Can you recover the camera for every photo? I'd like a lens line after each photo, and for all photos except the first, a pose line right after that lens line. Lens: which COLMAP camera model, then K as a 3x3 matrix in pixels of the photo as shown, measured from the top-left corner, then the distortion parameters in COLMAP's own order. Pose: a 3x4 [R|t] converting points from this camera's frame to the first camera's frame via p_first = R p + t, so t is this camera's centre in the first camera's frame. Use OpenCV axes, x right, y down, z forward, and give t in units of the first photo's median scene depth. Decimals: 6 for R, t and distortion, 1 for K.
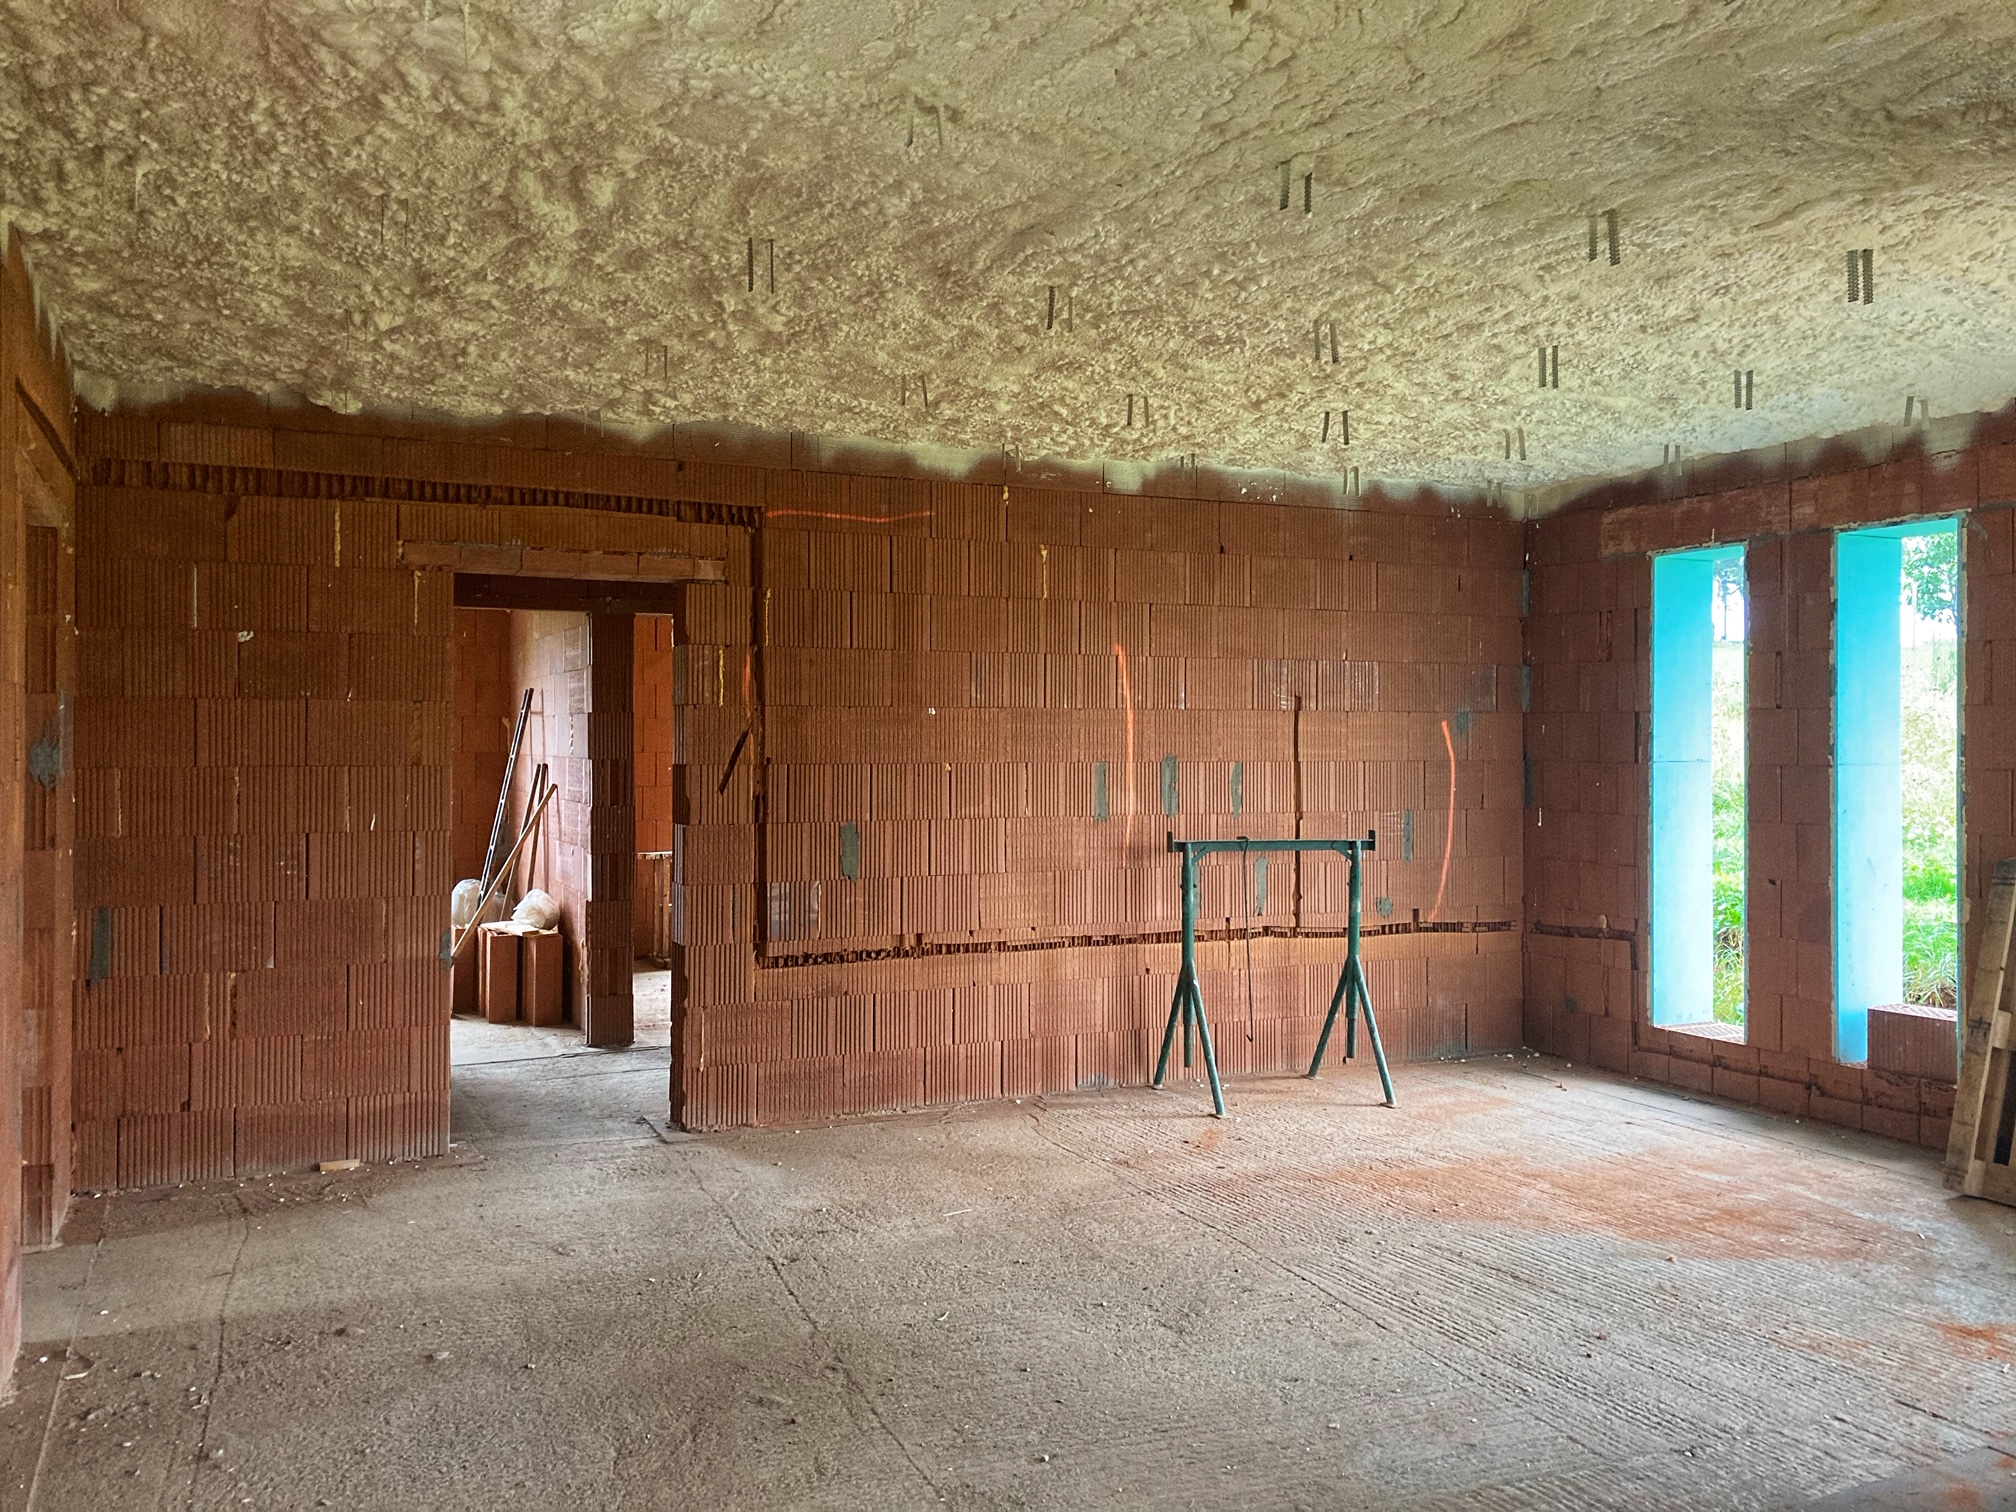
lens RADIAL K [[1663.2, 0, 1004.6], [0, 1663.2, 731.1], [0, 0, 1]] dist [-0.005926, 0.121585]
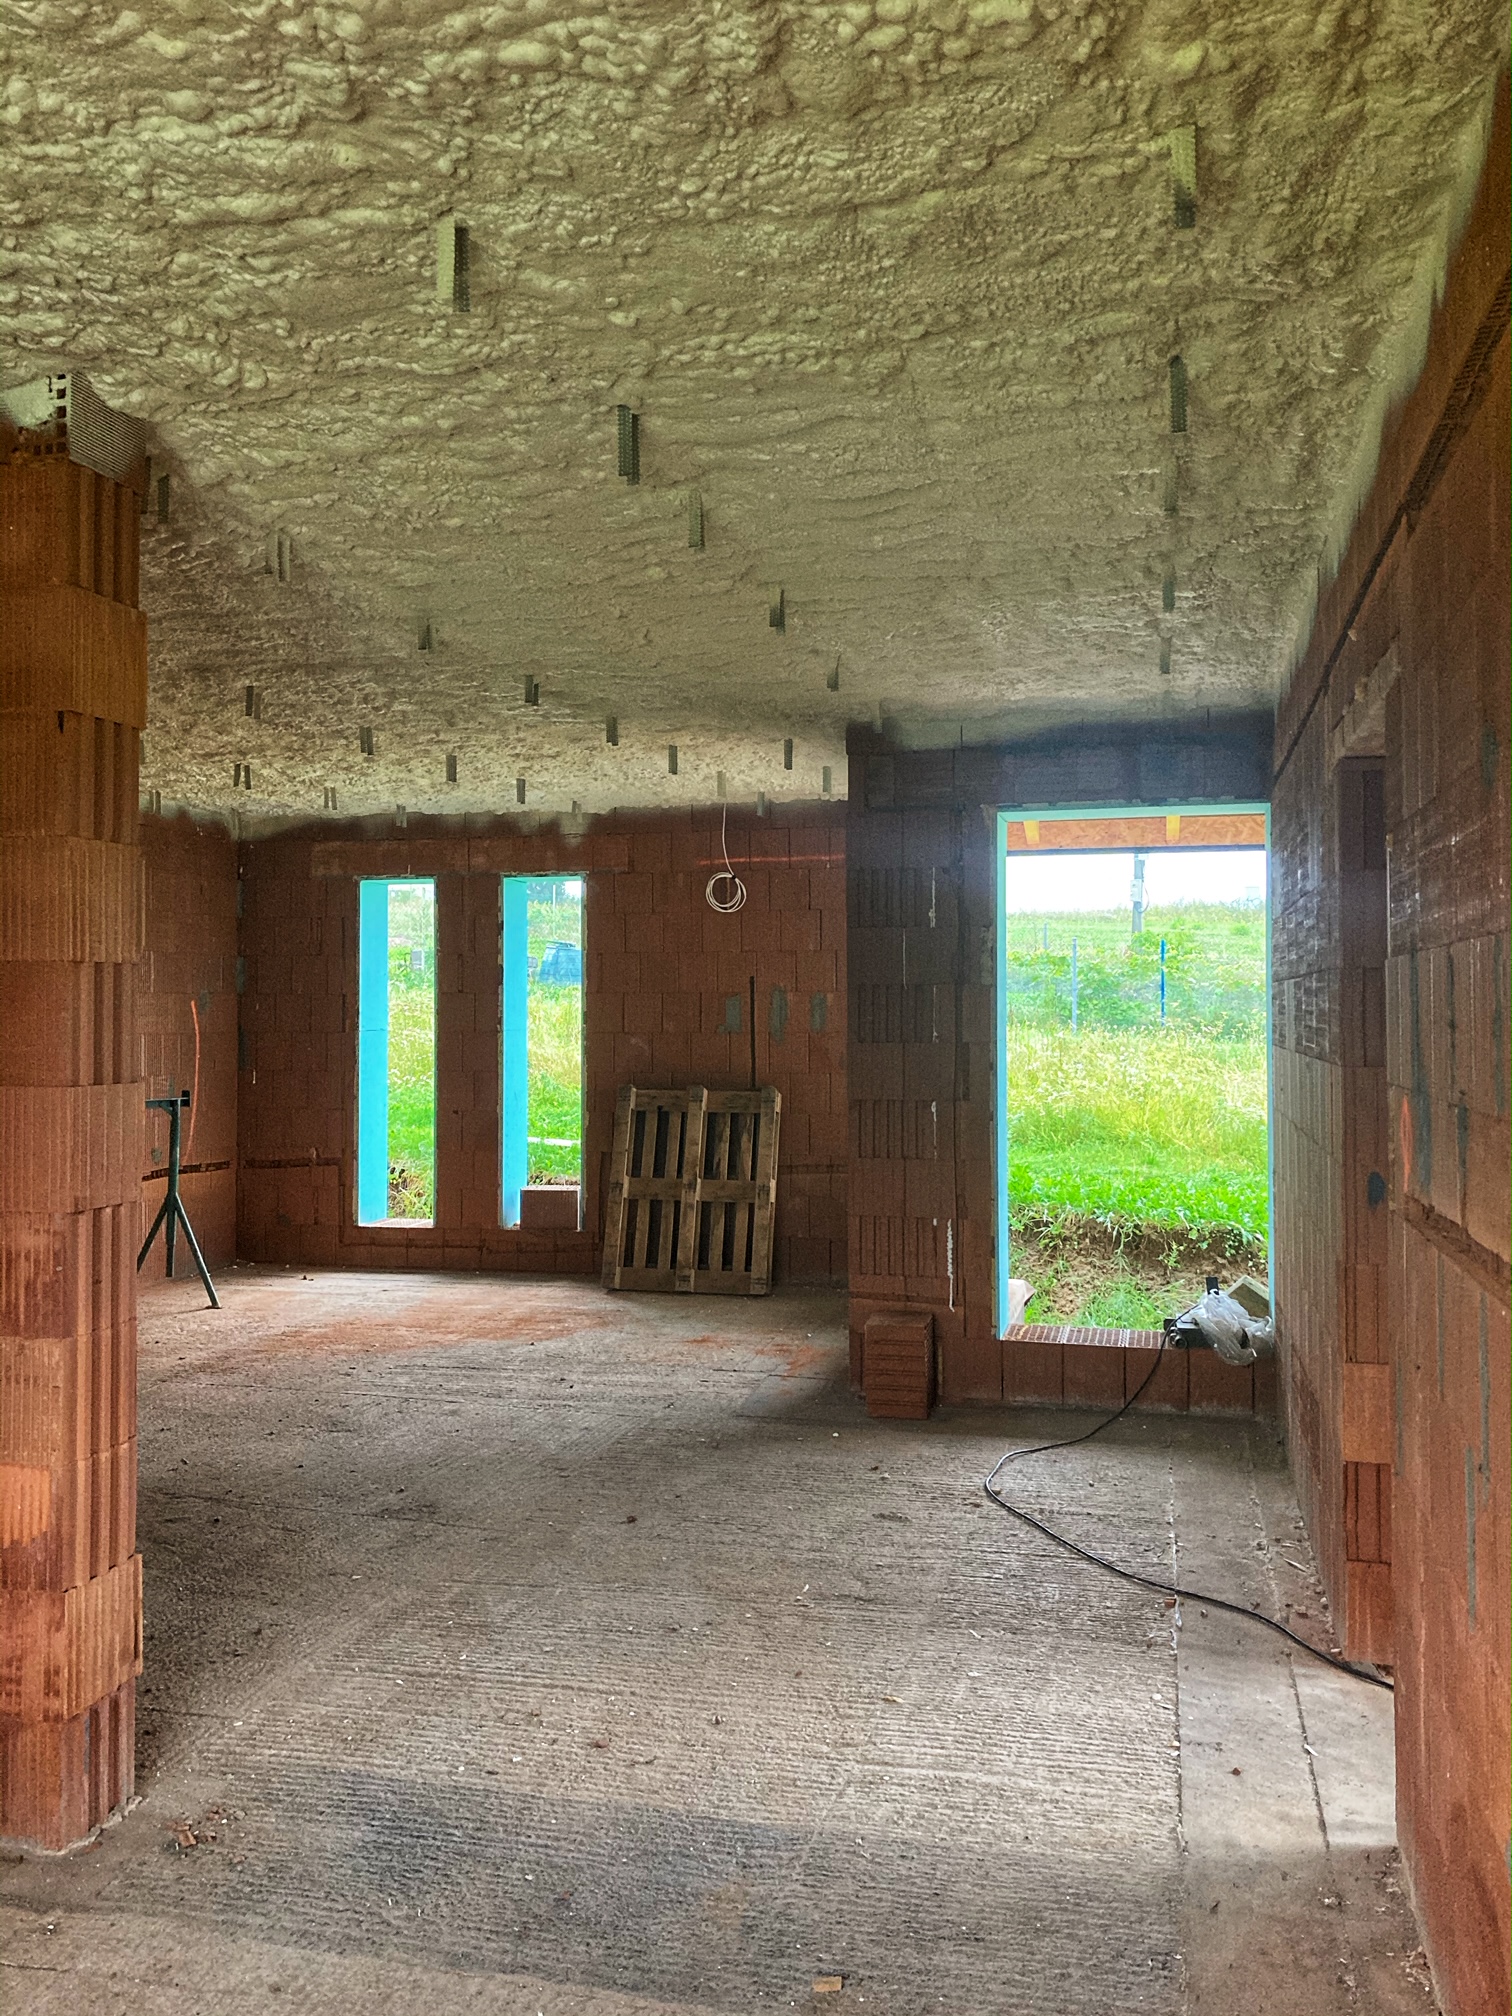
lens RADIAL K [[1663.2, 0, 756.0], [0, 1663.2, 1008.0], [0, 0, 1]] dist [-0.005926, 0.121585]
pose [[0.633028, -0.005931, 0.774106, -0.485537], [0.000567, 0.999974, 0.007198, -0.010838], [-0.774128, -0.004118, 0.633015, -0.116131]]
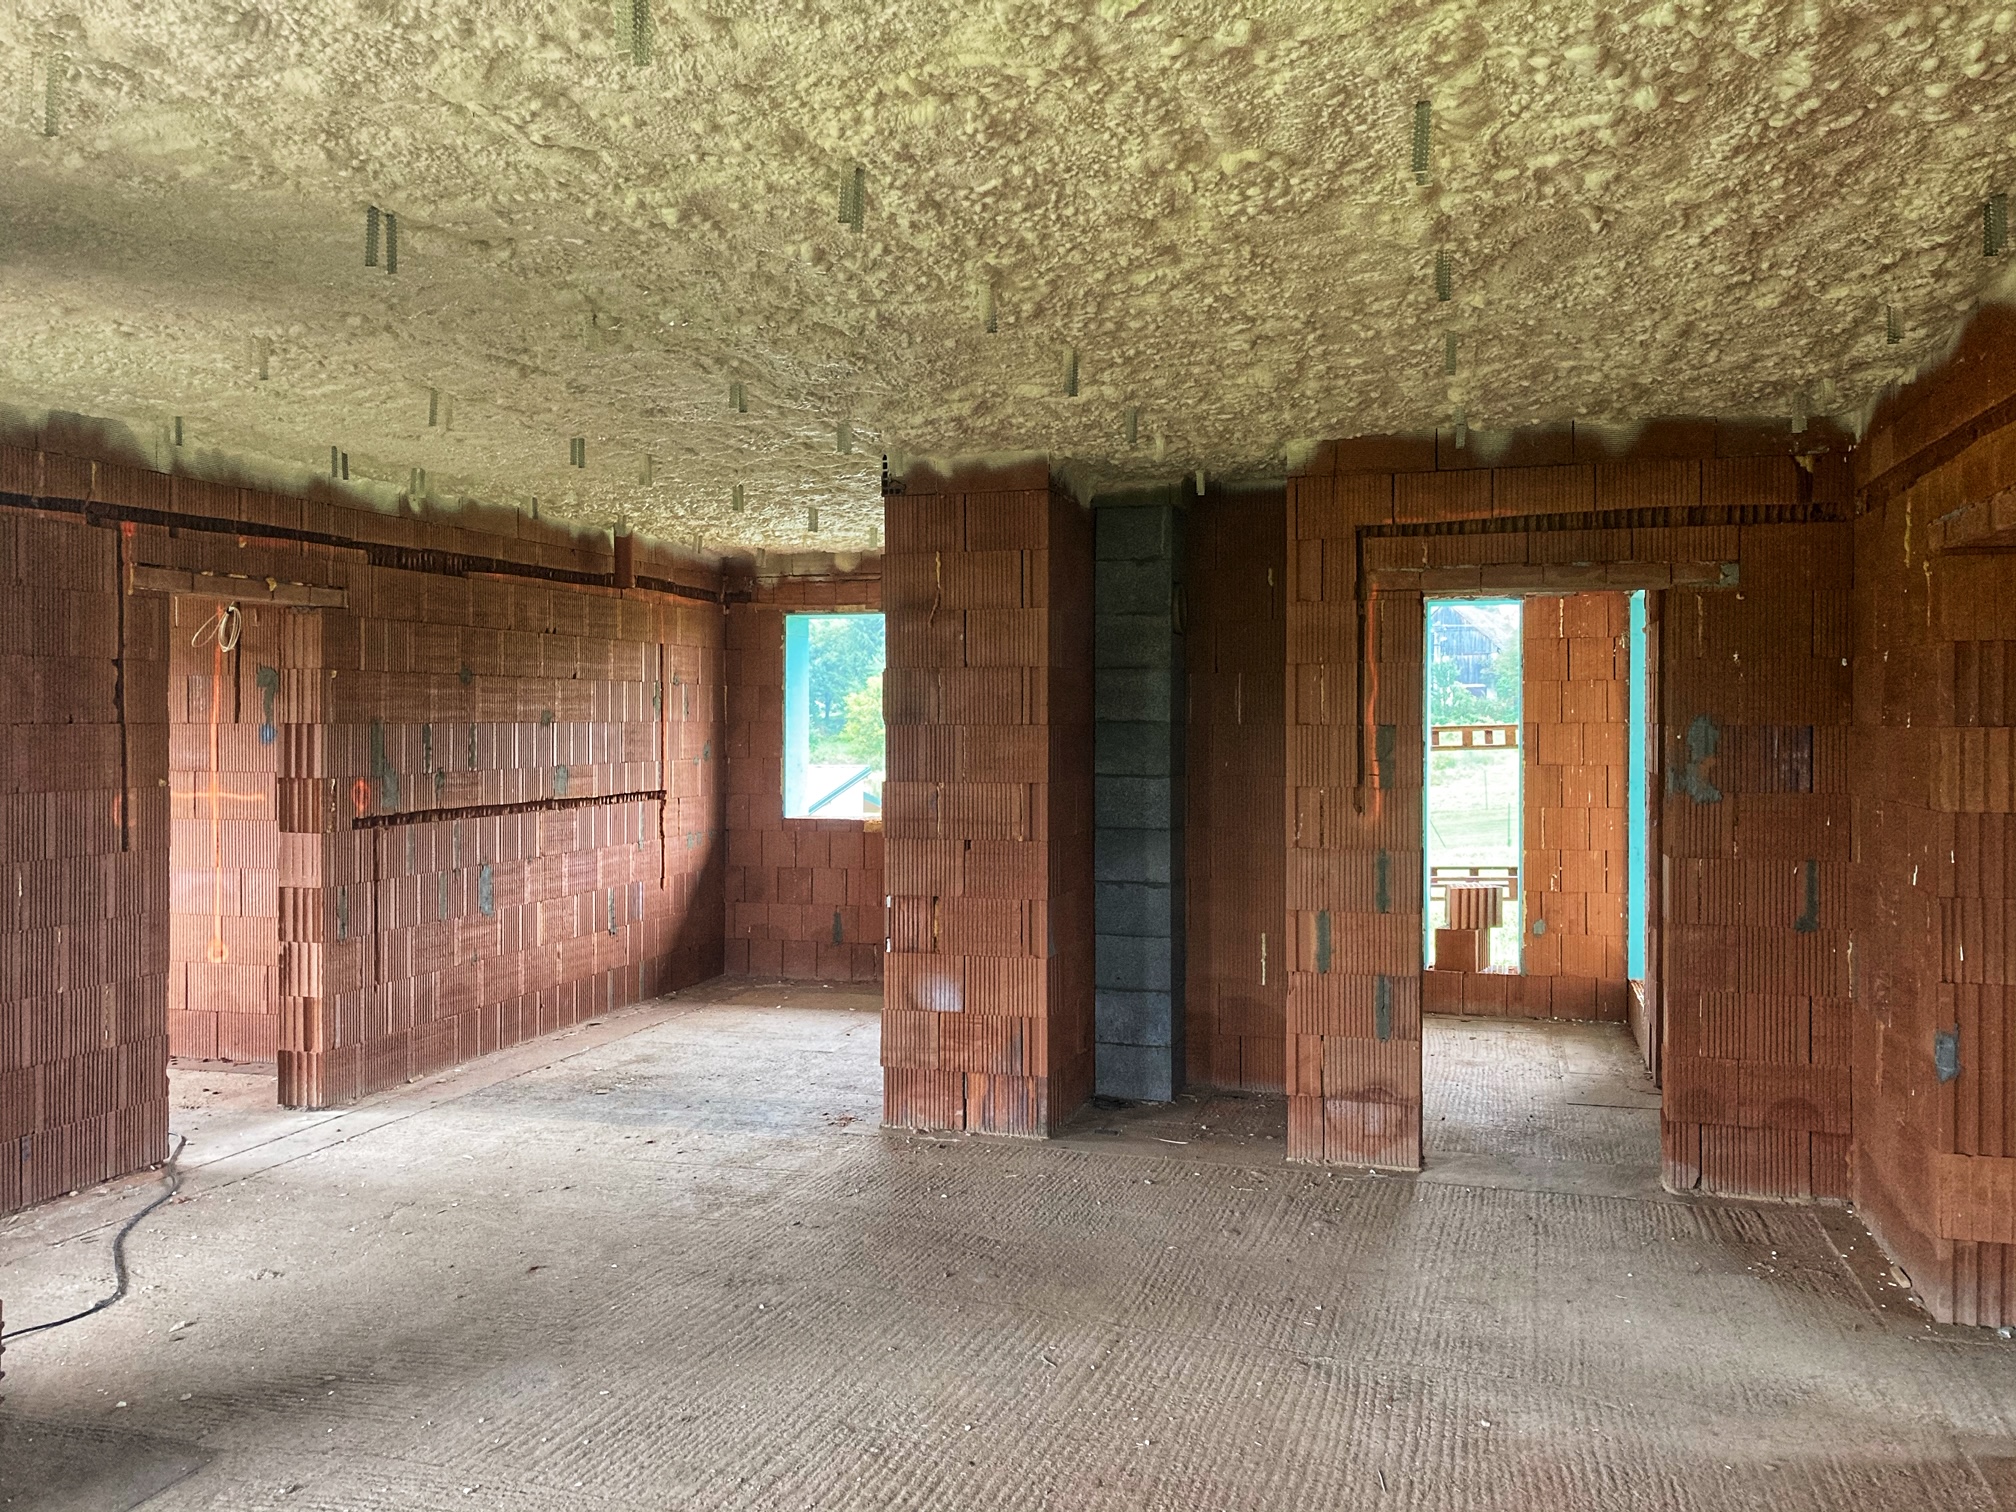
lens RADIAL K [[1663.2, 0, 1004.6], [0, 1663.2, 731.1], [0, 0, 1]] dist [-0.005926, 0.121585]
pose [[-0.670723, 0.001889, -0.741705, 0.450794], [0.002783, 0.999996, 0.000030, -0.015225], [0.741703, -0.002044, -0.670726, 1.035619]]
